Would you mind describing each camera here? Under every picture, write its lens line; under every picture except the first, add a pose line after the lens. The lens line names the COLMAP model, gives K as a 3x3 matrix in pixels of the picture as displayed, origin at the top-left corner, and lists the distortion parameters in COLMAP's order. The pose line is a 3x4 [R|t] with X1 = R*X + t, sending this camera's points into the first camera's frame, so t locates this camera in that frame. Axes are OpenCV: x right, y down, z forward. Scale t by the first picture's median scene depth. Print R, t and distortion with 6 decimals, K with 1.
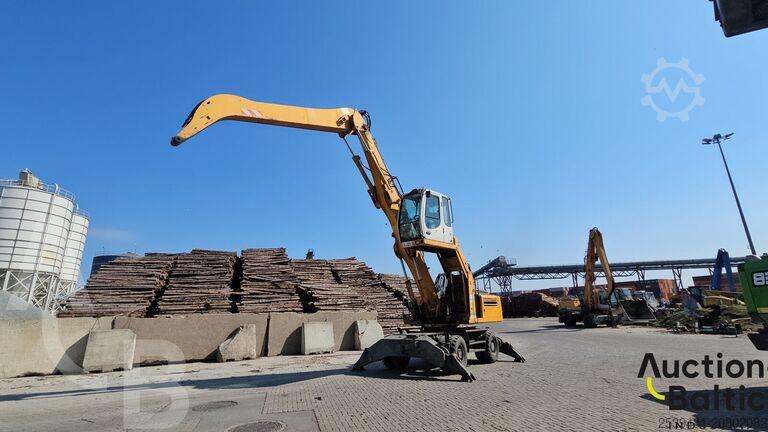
lens RADIAL K [[355.7, 0, 380.4], [0, 355.7, 214.5], [0, 0, 1]] dist [0.003664, -0.000610]
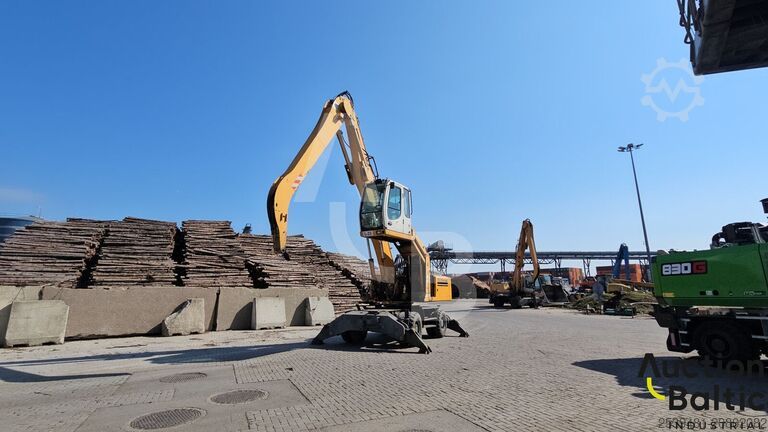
lens RADIAL K [[355.7, 0, 379.7], [0, 355.7, 215.2], [0, 0, 1]] dist [0.003664, -0.000610]
pose [[0.984450, 0.060361, 0.164972, -0.050089], [-0.069714, 0.996237, 0.051501, 0.000461], [-0.161242, -0.062201, 0.984953, -0.013478]]
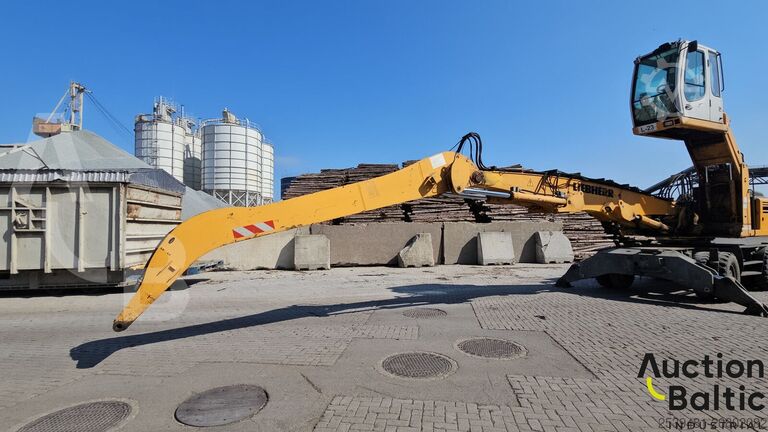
lens RADIAL K [[355.7, 0, 381.7], [0, 355.7, 213.5], [0, 0, 1]] dist [0.003664, -0.000610]
pose [[0.921514, -0.002808, -0.388334, -0.084826], [0.093601, 0.972099, 0.215087, 0.028429], [0.376896, -0.234554, 0.896066, 0.073318]]
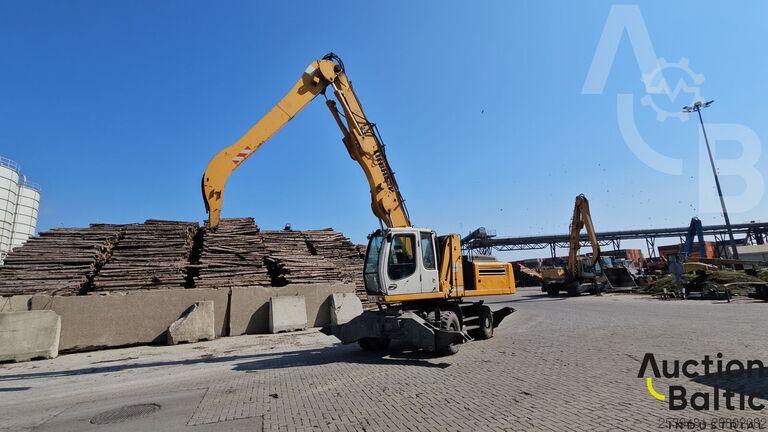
lens RADIAL K [[355.7, 0, 380.6], [0, 355.7, 215.6], [0, 0, 1]] dist [0.003664, -0.000610]
pose [[0.998208, -0.008419, 0.059242, 0.003261], [0.004092, 0.997339, 0.072789, 0.037821], [-0.059697, -0.072416, 0.995586, 0.118926]]
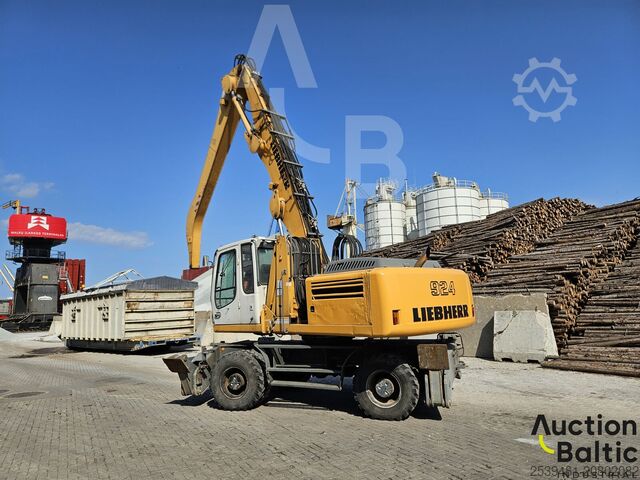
lens RADIAL K [[429.7, 0, 317.1], [0, 429.7, 240.4], [0, 0, 1]] dist [0.035383, 0.000367]
pose [[0.252003, -0.136136, -0.958103, 0.604701], [0.289021, 0.955457, -0.059741, 0.154188], [0.923559, -0.261857, 0.280124, 0.610100]]
